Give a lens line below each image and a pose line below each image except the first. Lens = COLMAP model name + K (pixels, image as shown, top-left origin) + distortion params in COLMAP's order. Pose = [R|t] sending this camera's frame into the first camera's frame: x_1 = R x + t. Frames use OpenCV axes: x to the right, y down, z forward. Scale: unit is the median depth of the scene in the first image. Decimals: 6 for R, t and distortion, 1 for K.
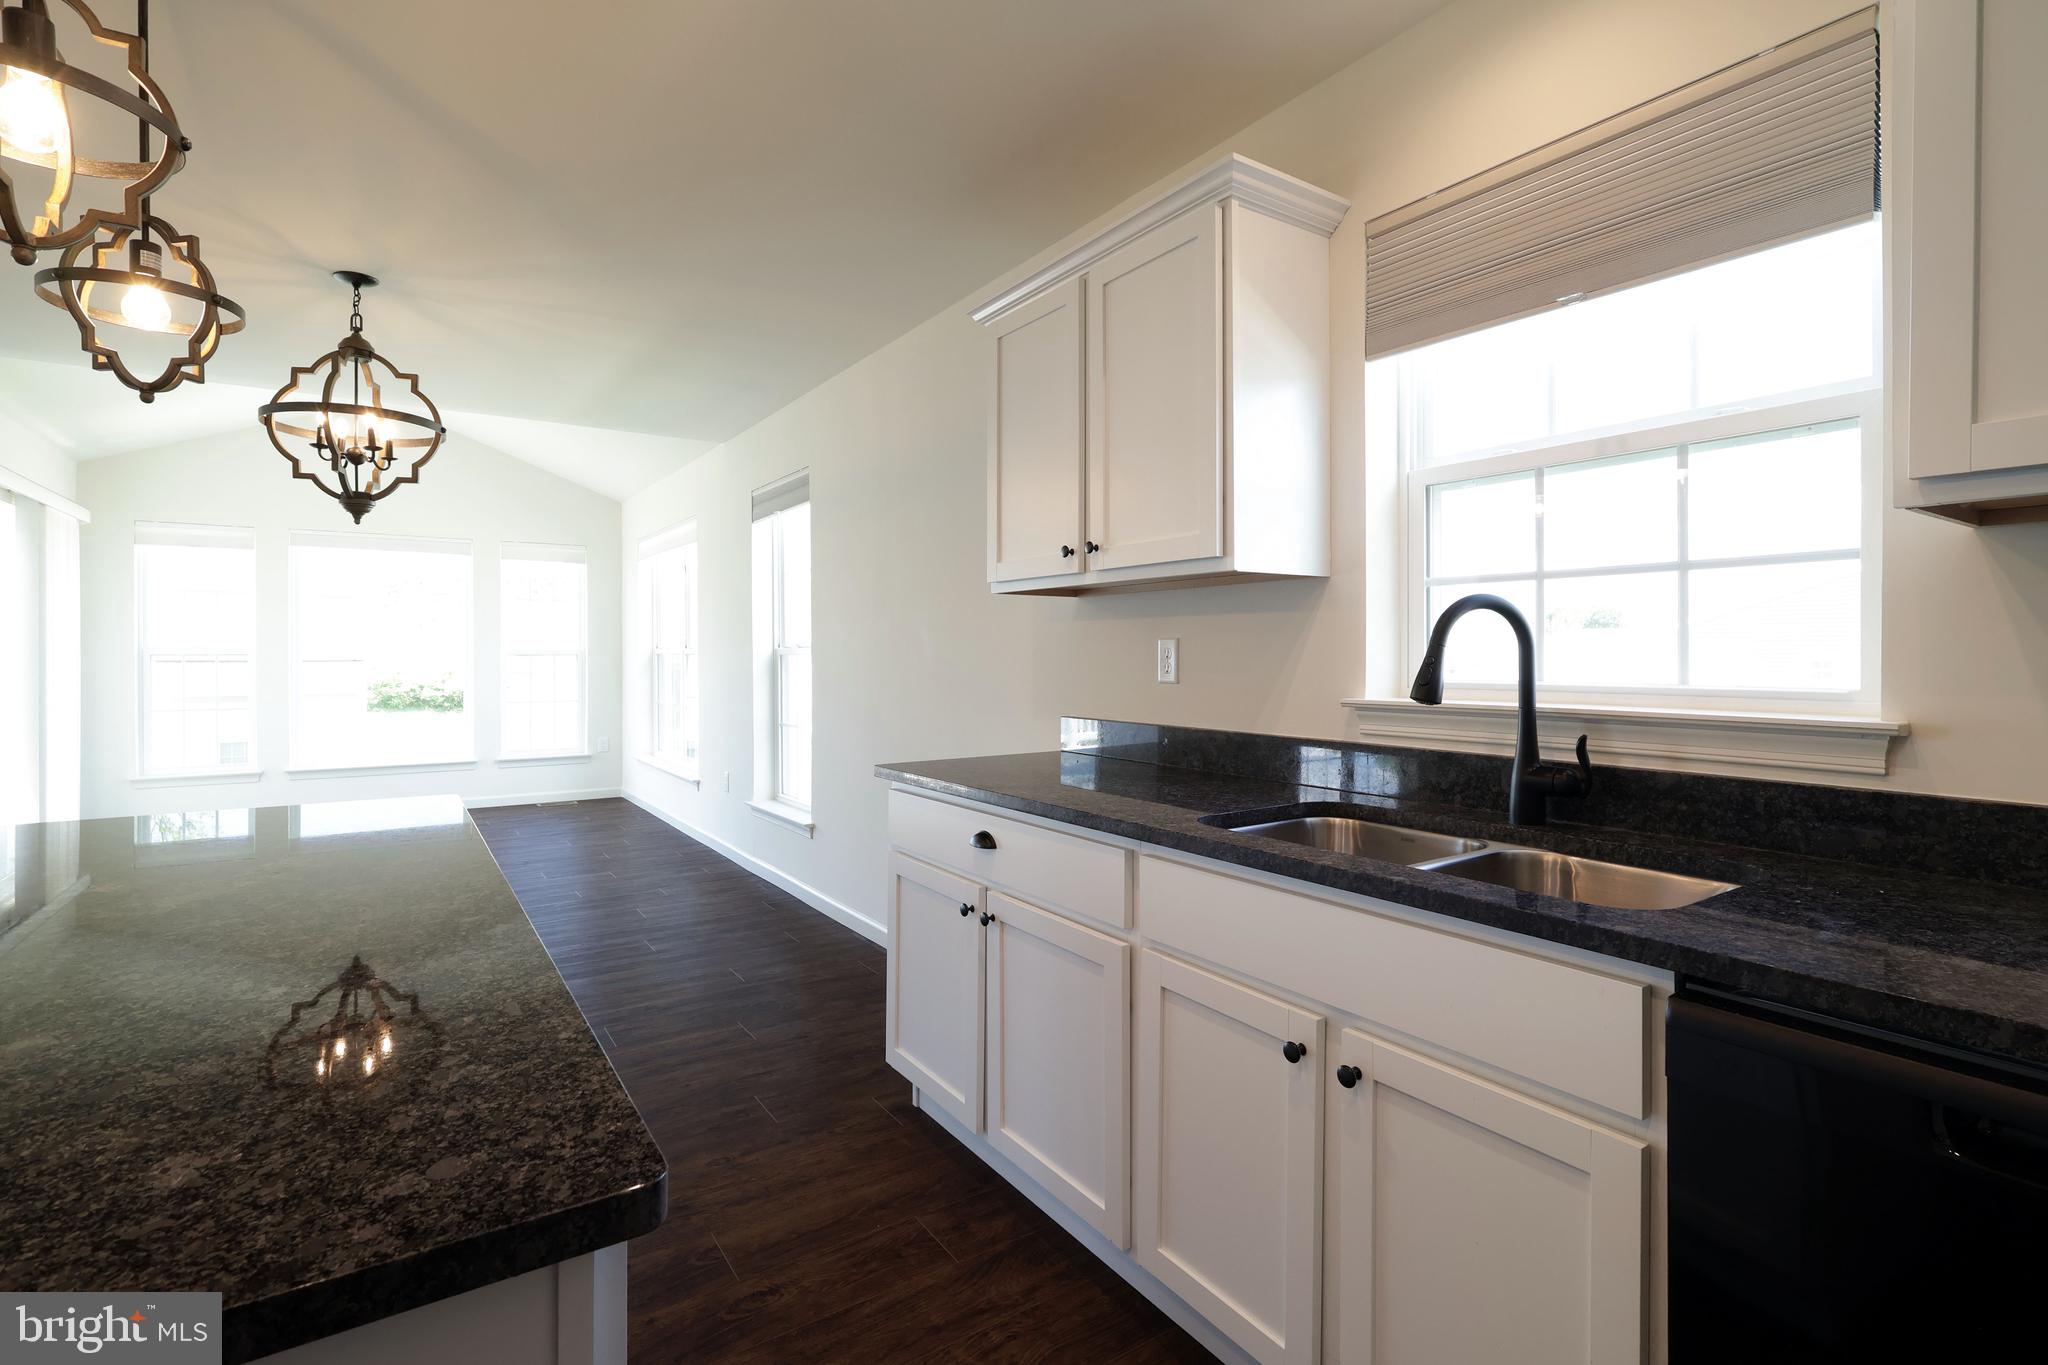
lens RADIAL K [[966.2, 0, 1017.9], [0, 966.2, 650.1], [0, 0, 1]] dist [0.000392, 0.000858]
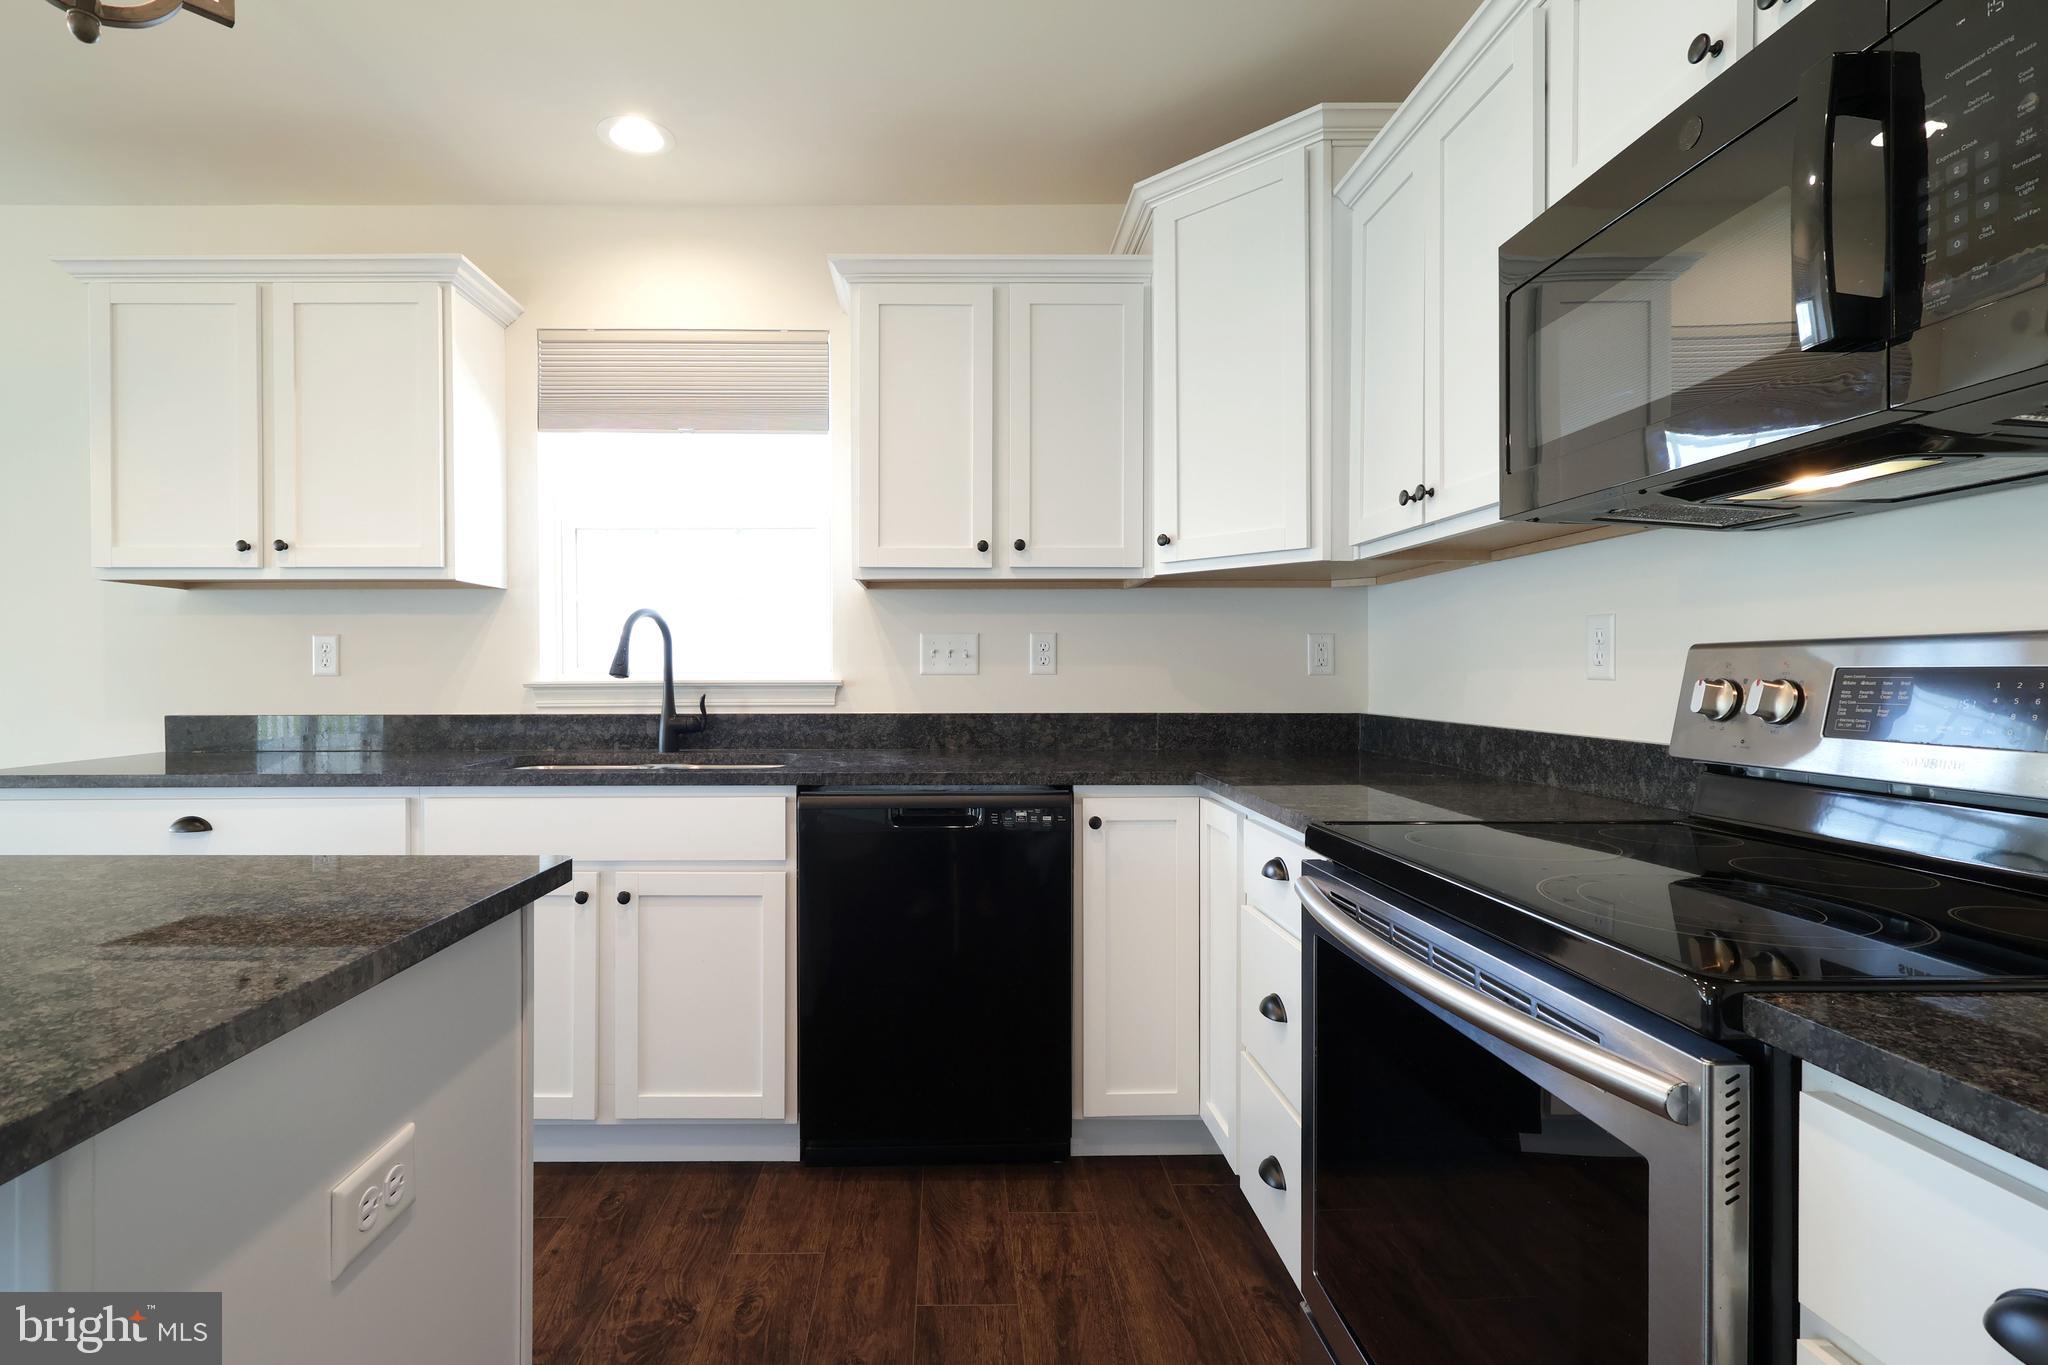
lens RADIAL K [[966.2, 0, 955.2], [0, 966.2, 677.5], [0, 0, 1]] dist [0.000392, 0.000858]
pose [[0.546819, -0.005615, 0.837232, -0.456052], [-0.000352, 0.999976, 0.006936, 0.034995], [-0.837251, -0.004087, 0.546804, -0.230565]]
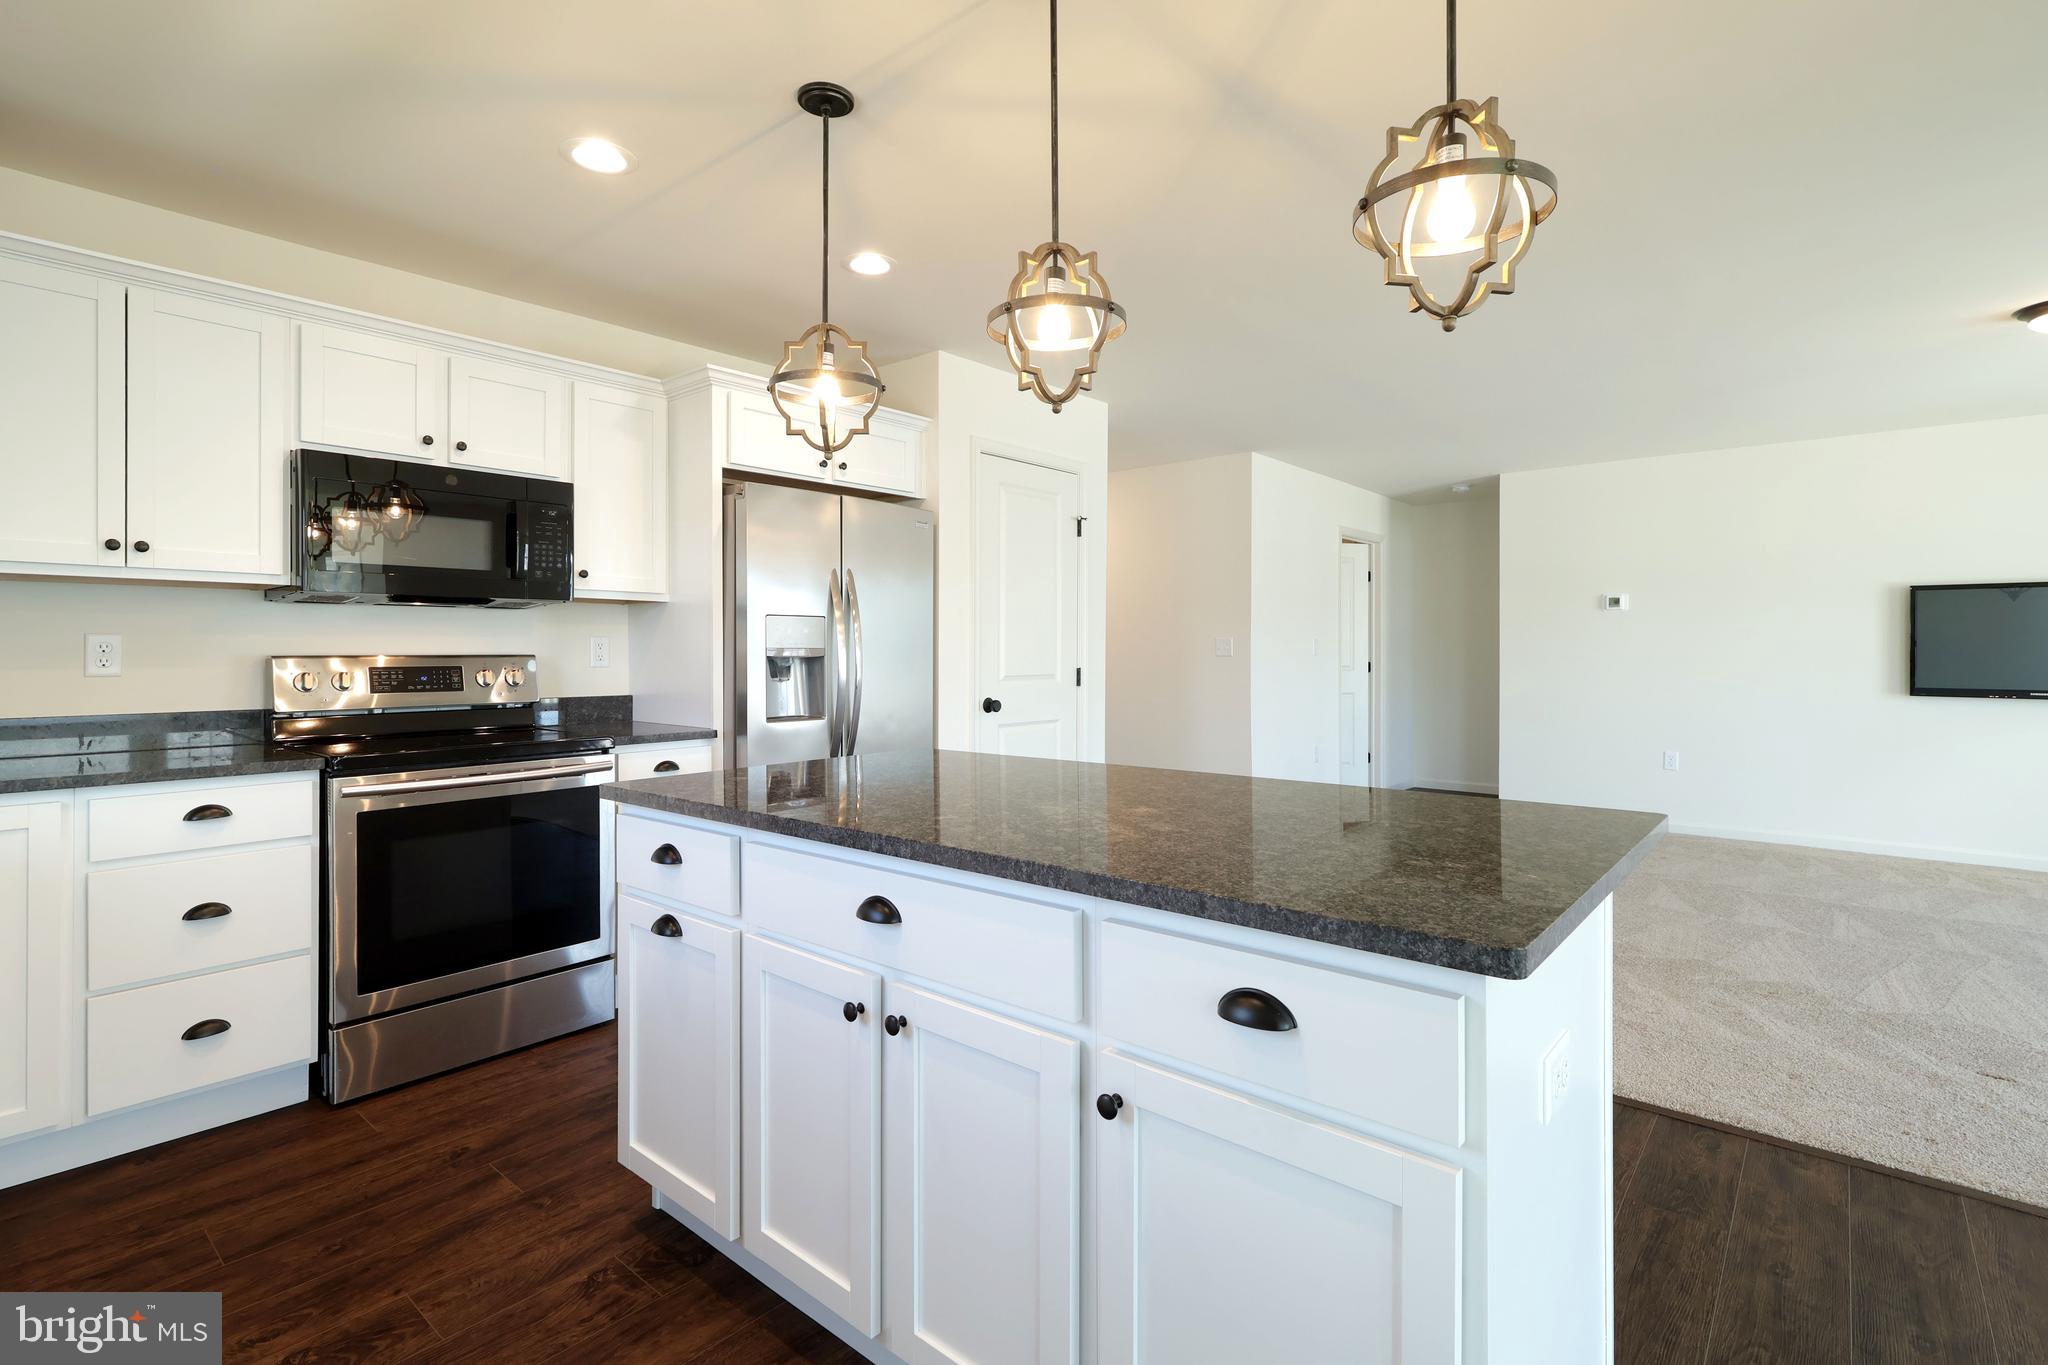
lens RADIAL K [[966.2, 0, 1019.1], [0, 966.2, 649.0], [0, 0, 1]] dist [0.000392, 0.000858]
pose [[-0.962374, 0.000108, -0.271727, -0.245747], [0.001366, 0.999989, -0.004439, 0.013366], [0.271724, -0.004643, -0.962364, 1.336377]]
